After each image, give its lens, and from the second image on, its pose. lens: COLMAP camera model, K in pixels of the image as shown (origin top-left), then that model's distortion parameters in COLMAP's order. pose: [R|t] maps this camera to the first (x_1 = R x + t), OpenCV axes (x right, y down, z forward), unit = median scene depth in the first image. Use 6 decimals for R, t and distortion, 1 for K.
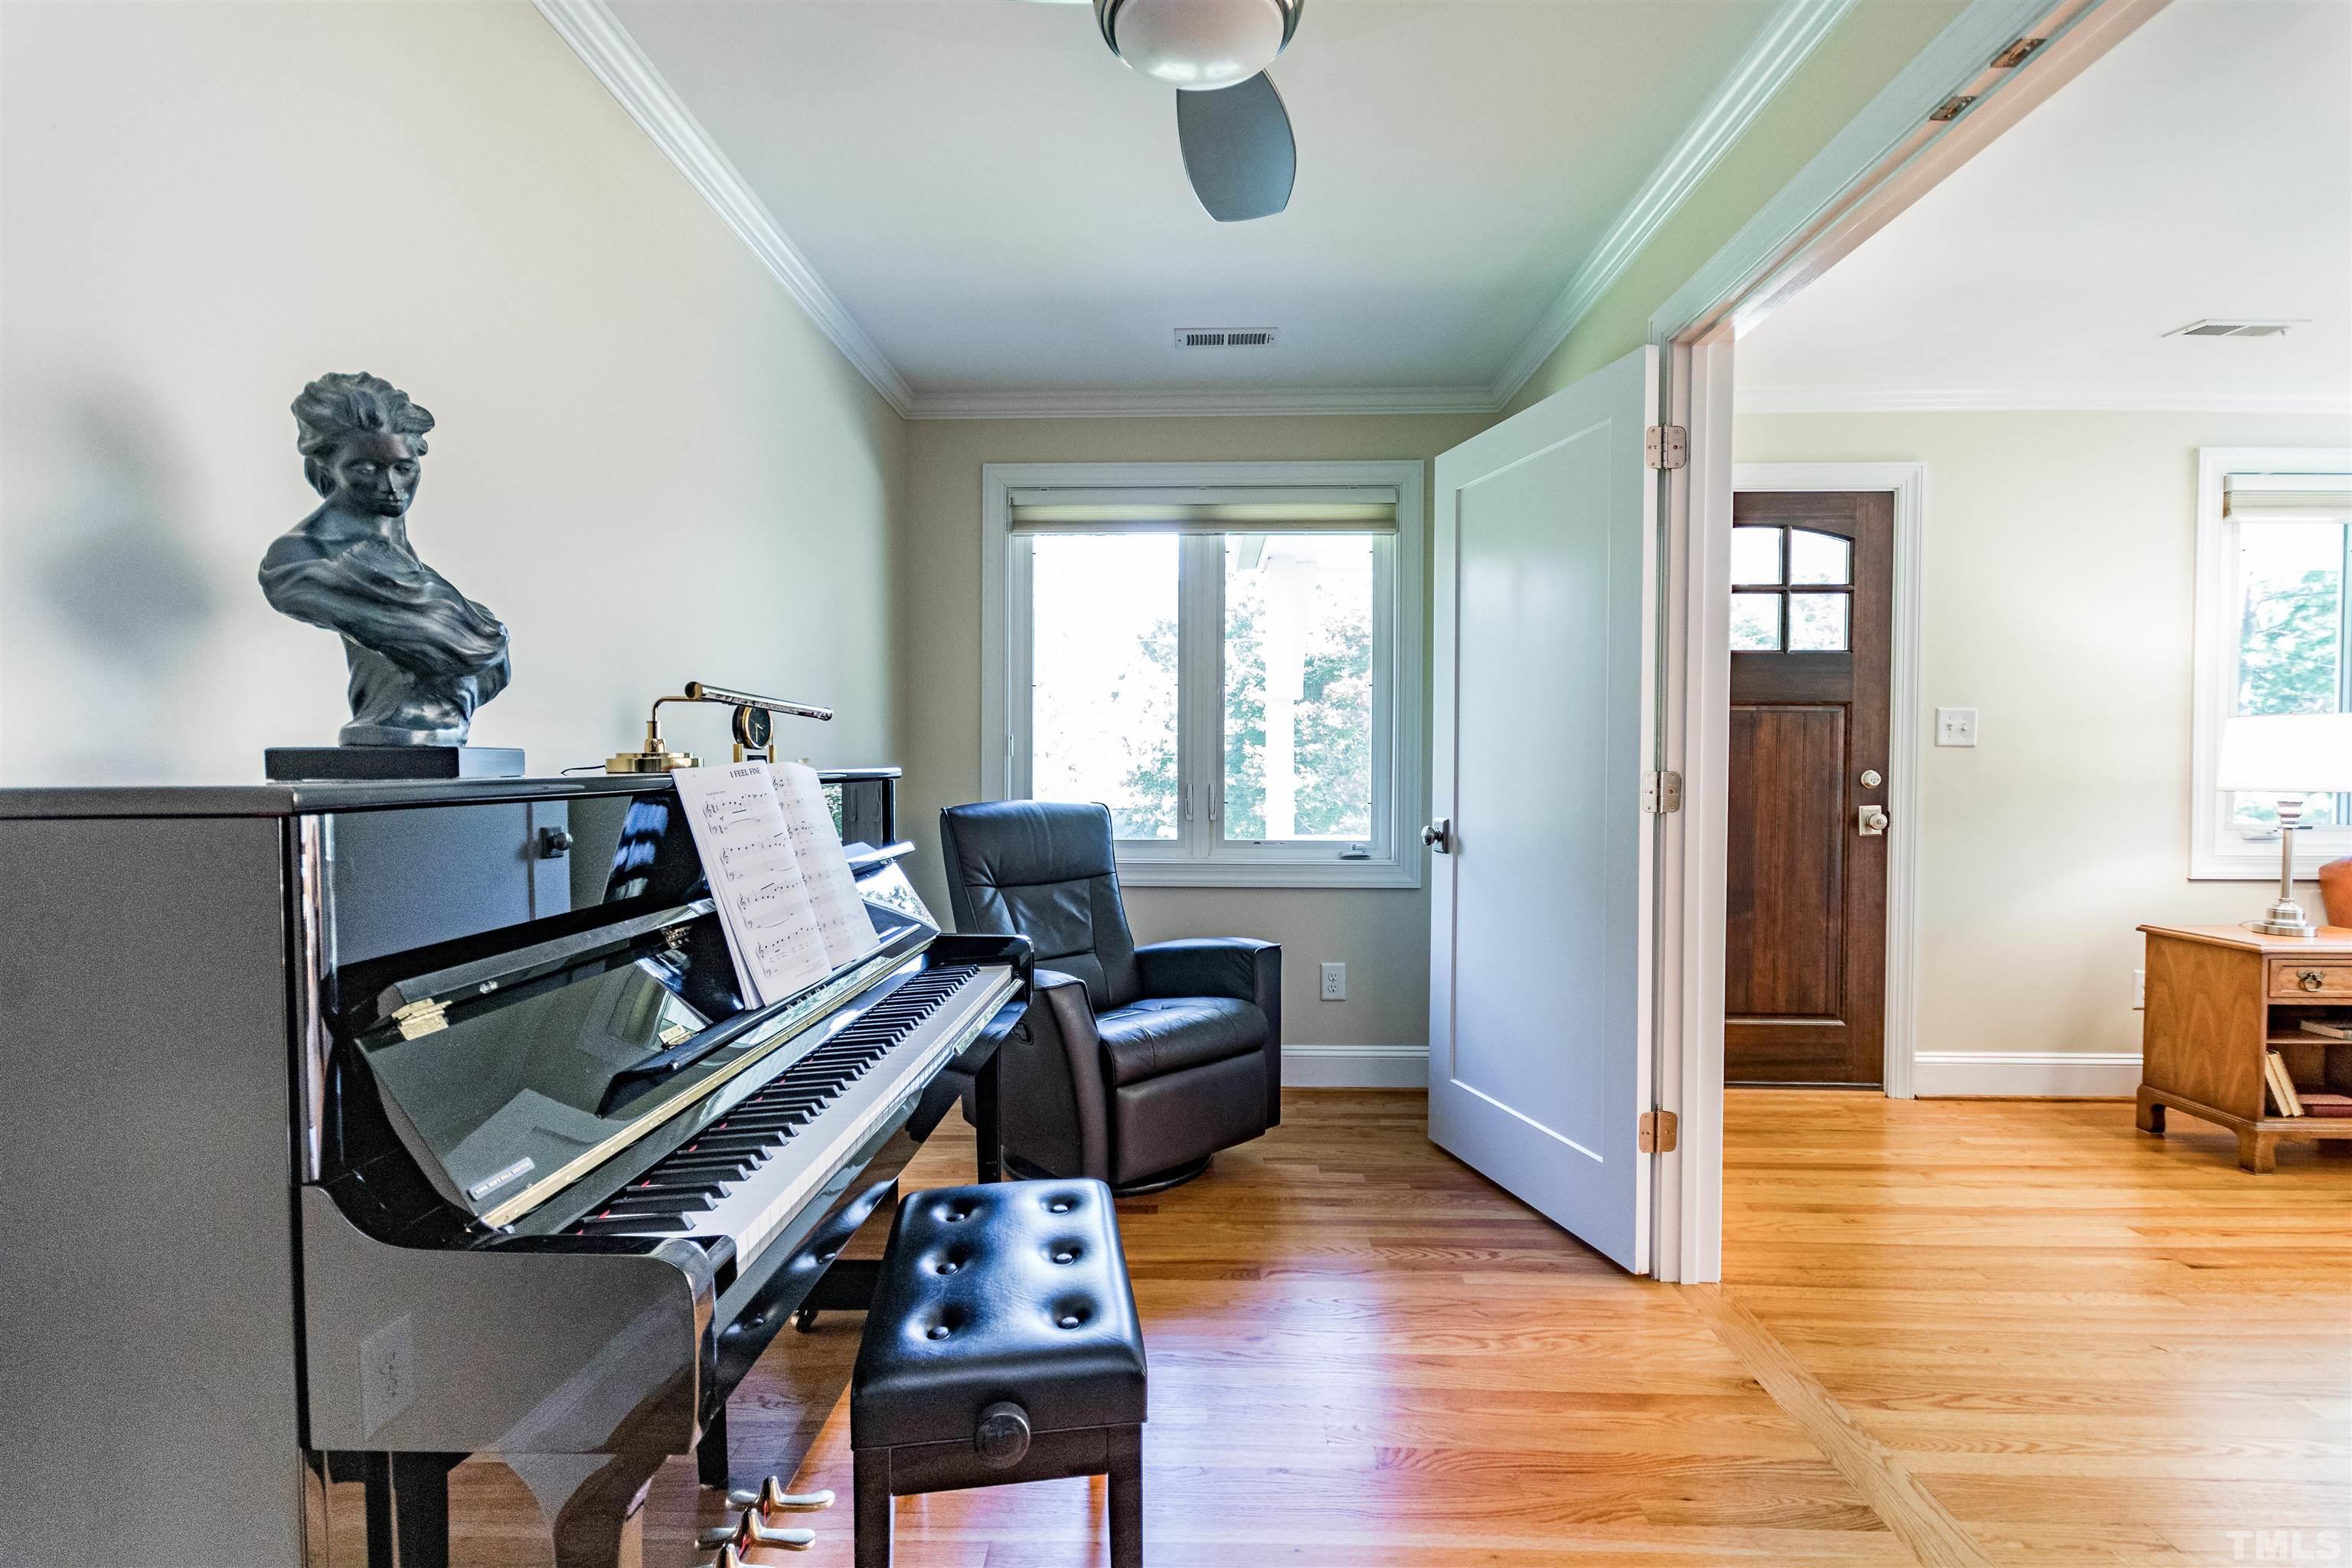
lens RADIAL K [[1079.9, 0, 1179.6], [0, 1079.9, 783.0], [0, 0, 1]] dist [0.000452, -0.000385]
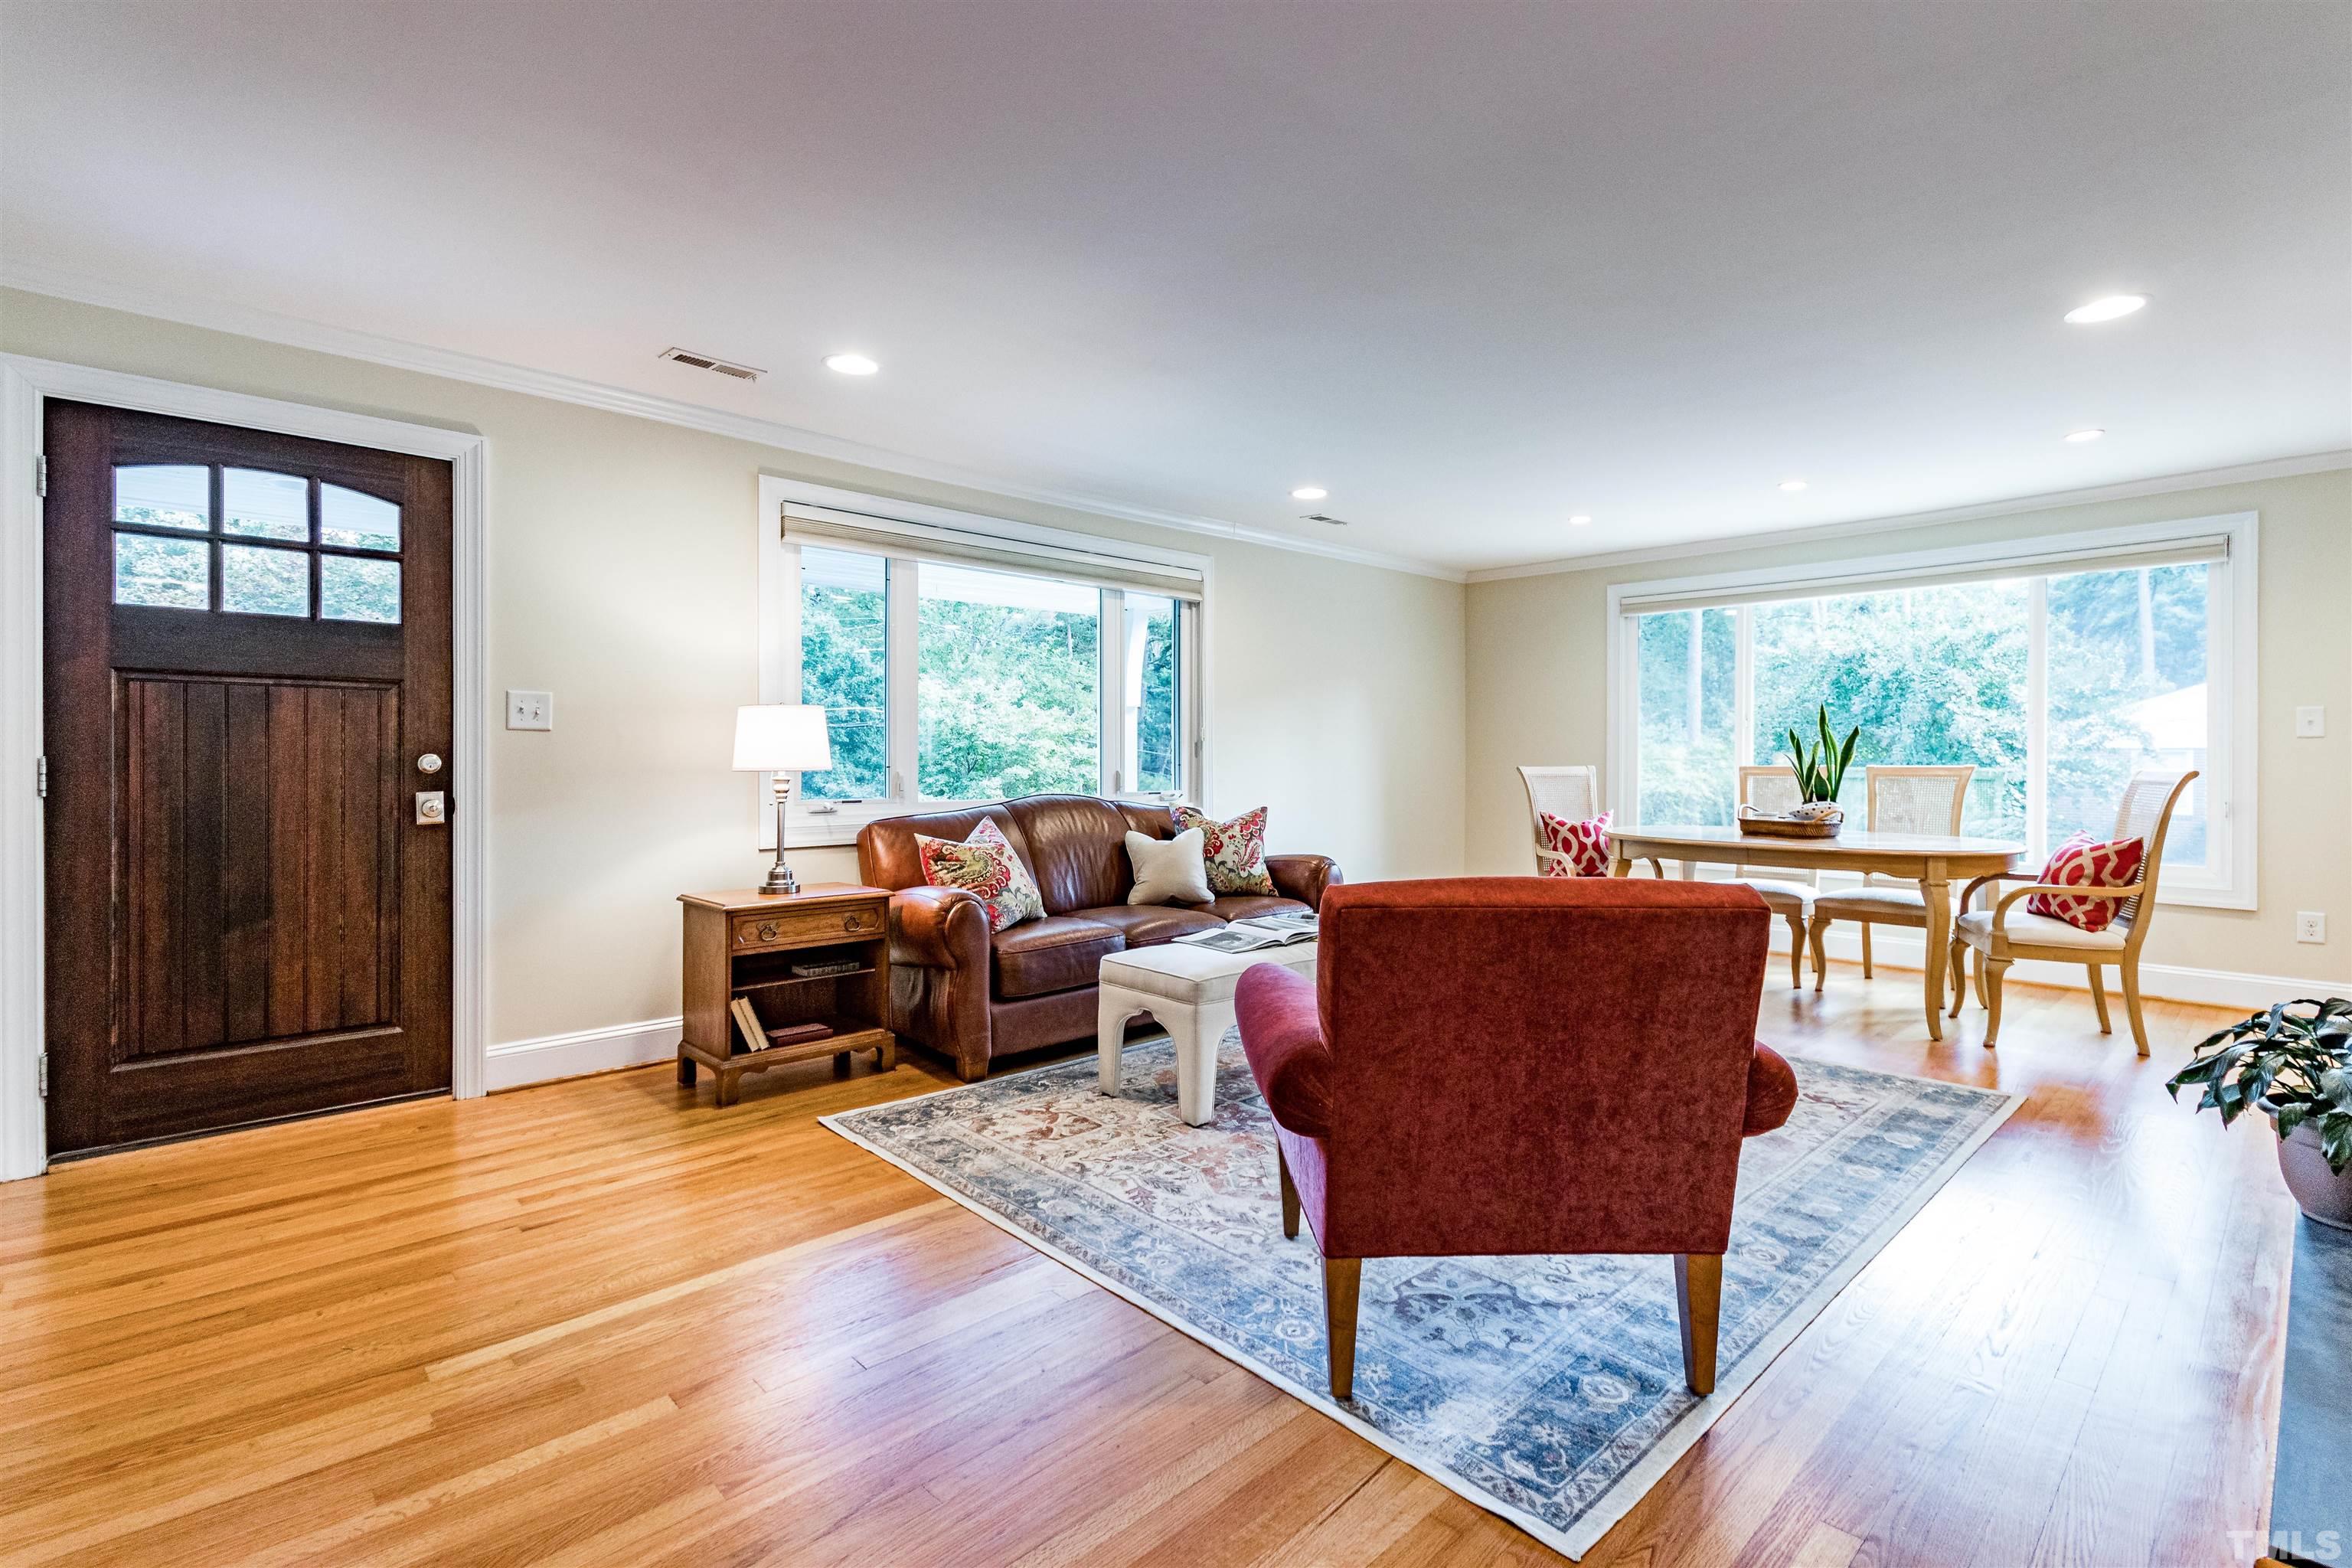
lens RADIAL K [[1067.2, 0, 1201.6], [0, 1067.2, 759.3], [0, 0, 1]] dist [0.003418, 0.000011]
pose [[0.706651, -0.000038, 0.707562, 0.457418], [0.013479, 0.999819, -0.013408, 0.014457], [-0.707434, 0.019012, 0.706524, -0.128240]]
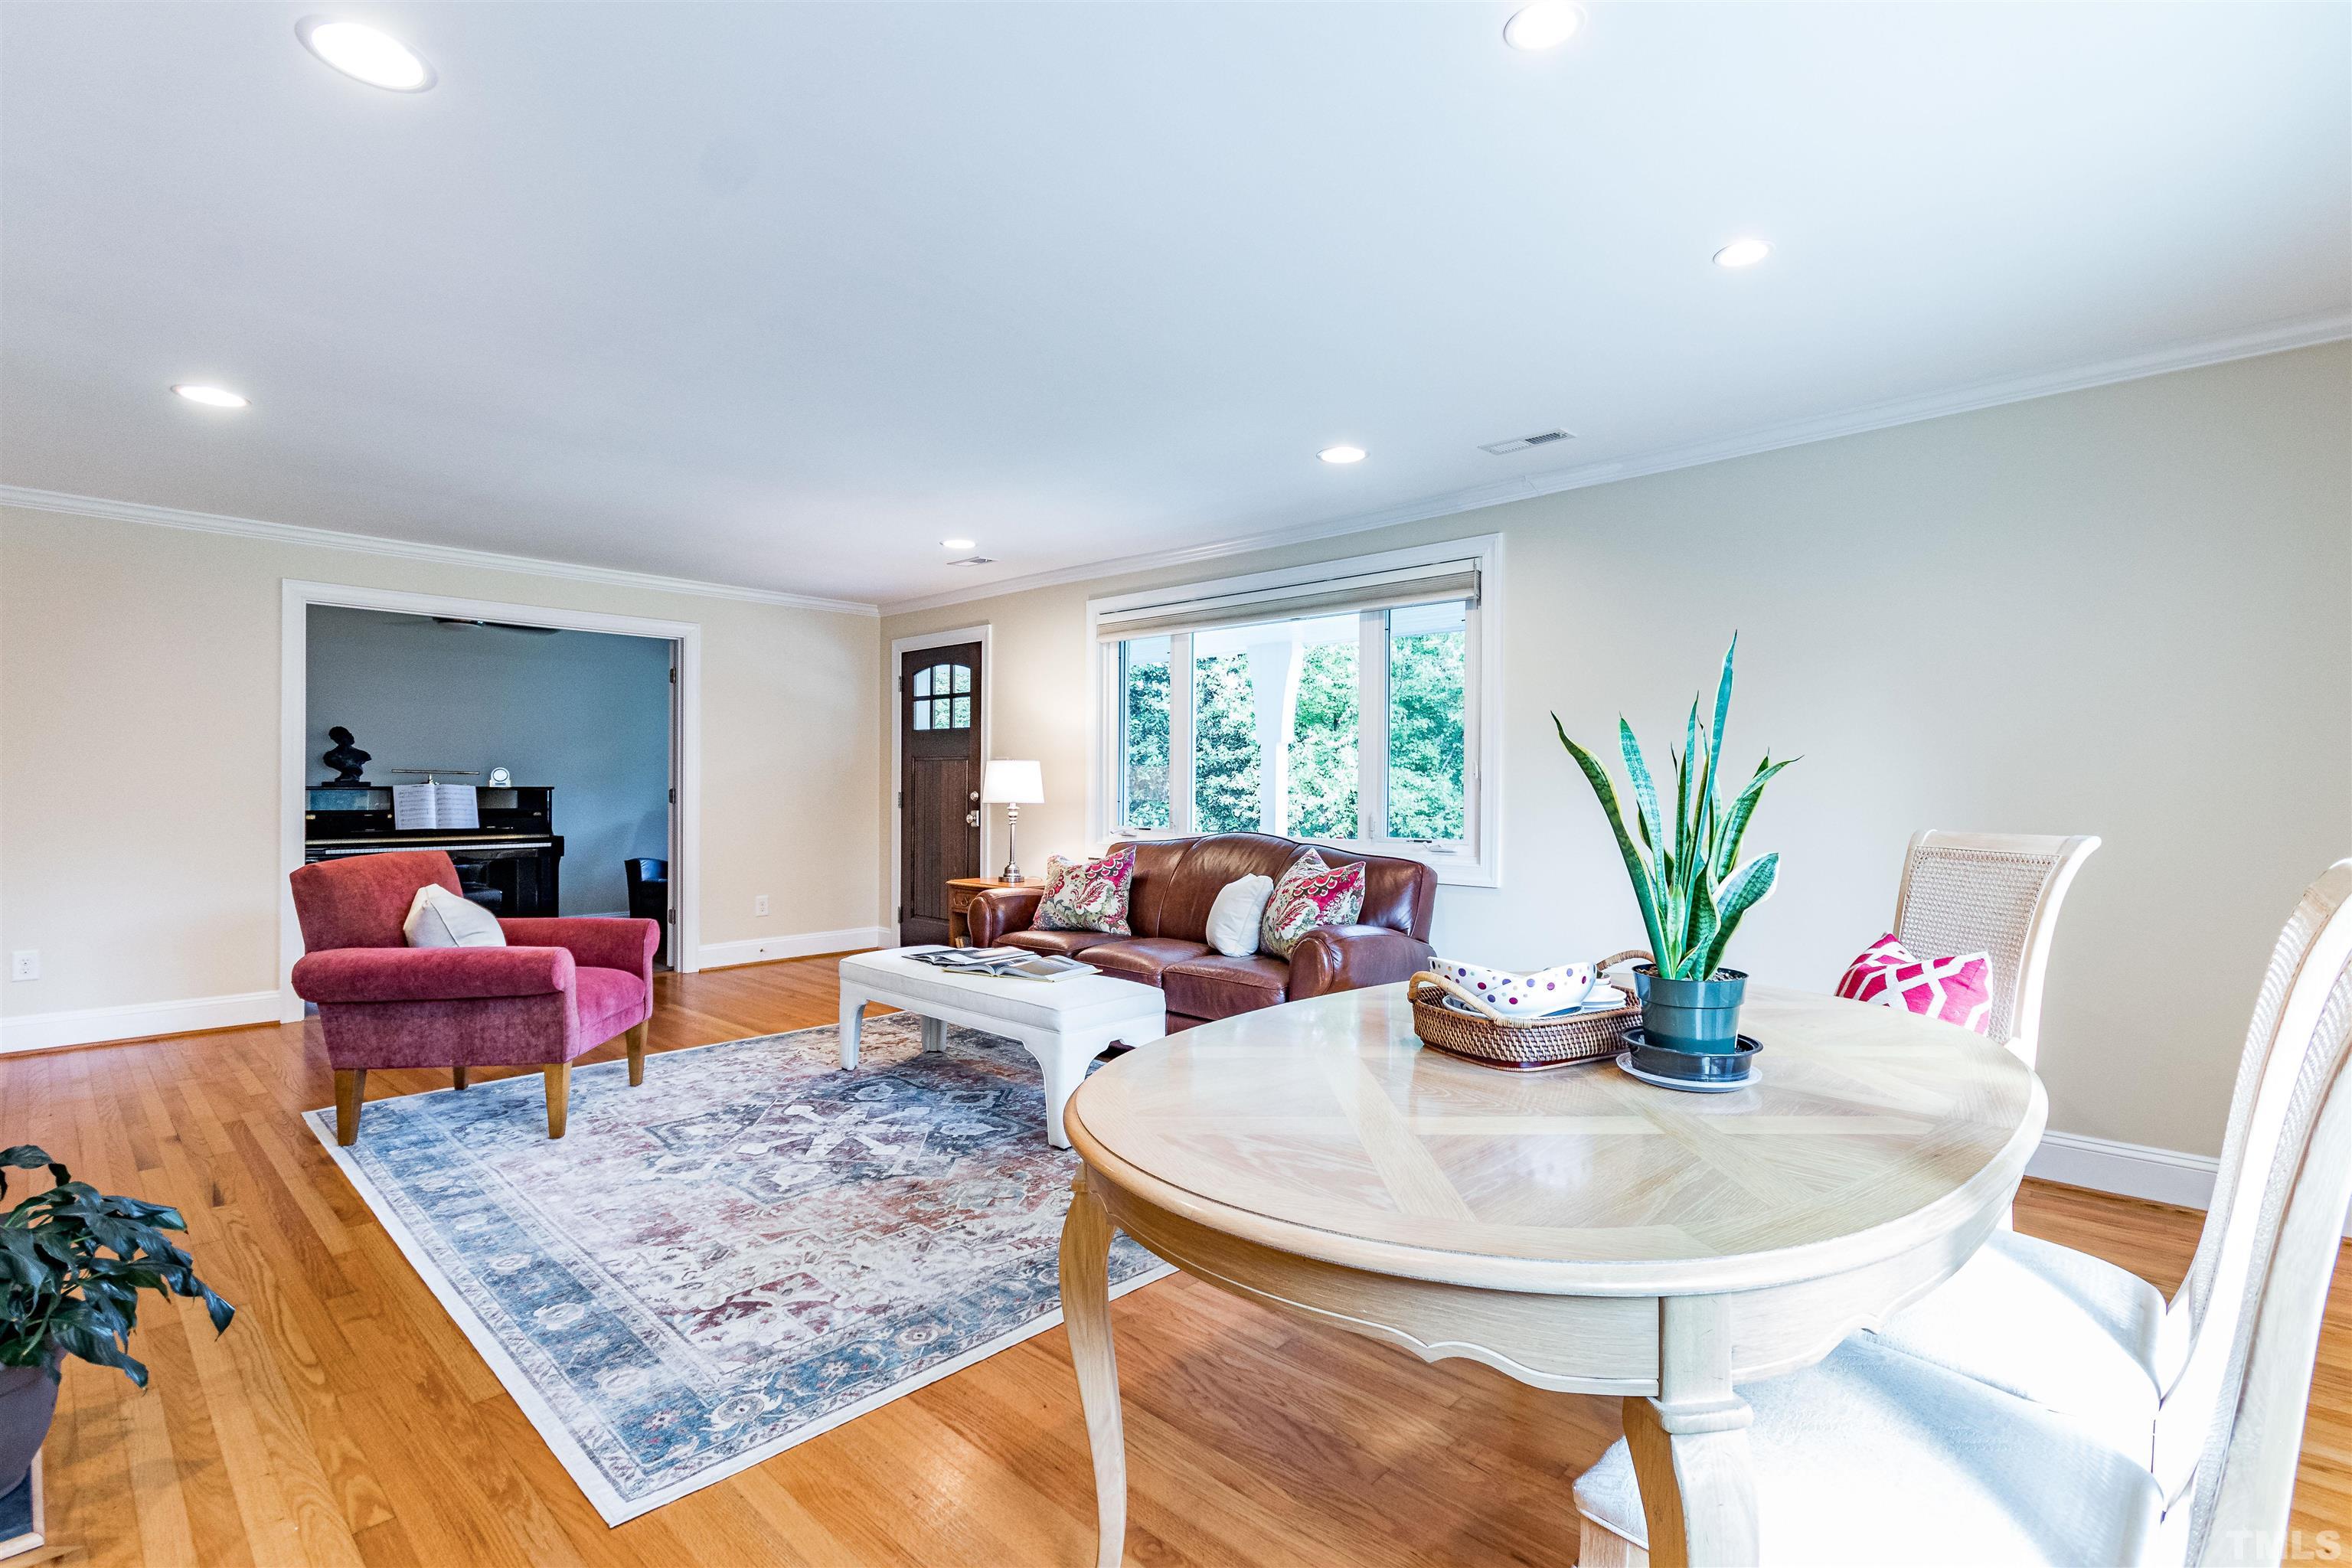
lens RADIAL K [[1086.6, 0, 1170.9], [0, 1086.6, 776.0], [0, 0, 1]] dist [0.000704, -0.000196]
pose [[0.743174, -0.002590, -0.669093, 2.143458], [-0.017461, 0.999577, -0.023263, -0.000130], [0.668870, 0.028972, 0.742815, -0.163391]]
